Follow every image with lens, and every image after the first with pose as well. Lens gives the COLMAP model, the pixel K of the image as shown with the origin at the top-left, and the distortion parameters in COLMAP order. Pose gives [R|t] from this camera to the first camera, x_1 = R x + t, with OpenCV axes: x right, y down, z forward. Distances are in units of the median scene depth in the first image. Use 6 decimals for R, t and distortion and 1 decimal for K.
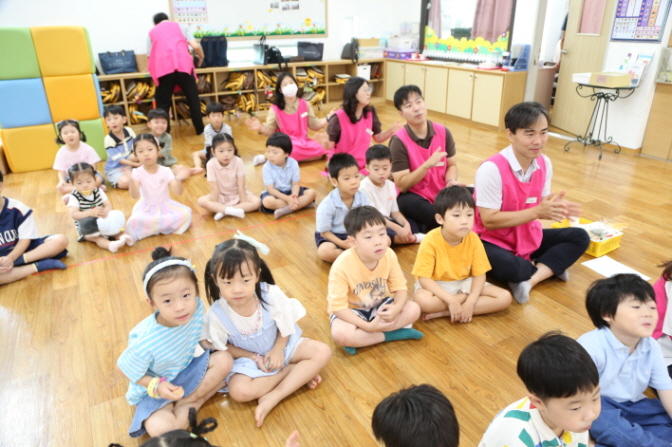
lens RADIAL K [[456.5, 0, 340.0], [0, 456.5, 231.3], [0, 0, 1]] dist [-0.110642, 0.063252]
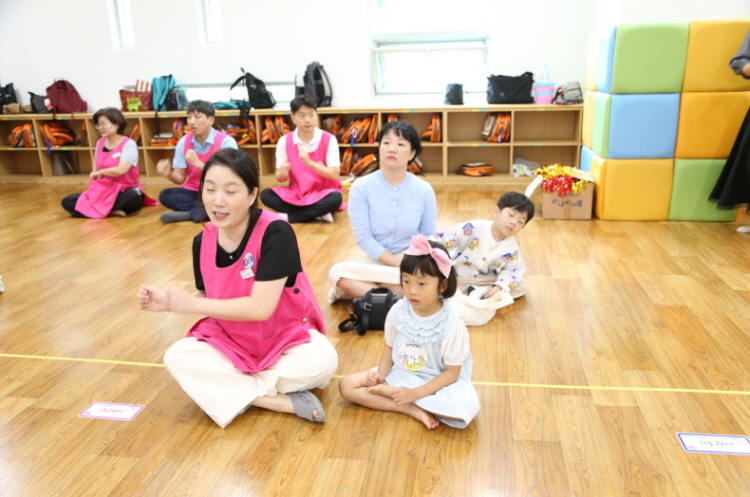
lens RADIAL K [[604.6, 0, 383.2], [0, 604.6, 247.6], [0, 0, 1]] dist [-0.066149, 0.091220]
pose [[0.790819, 0.159036, -0.591027, -0.302958], [-0.233278, 0.971080, -0.050834, 0.030000], [0.565850, 0.178074, 0.805049, 0.006647]]
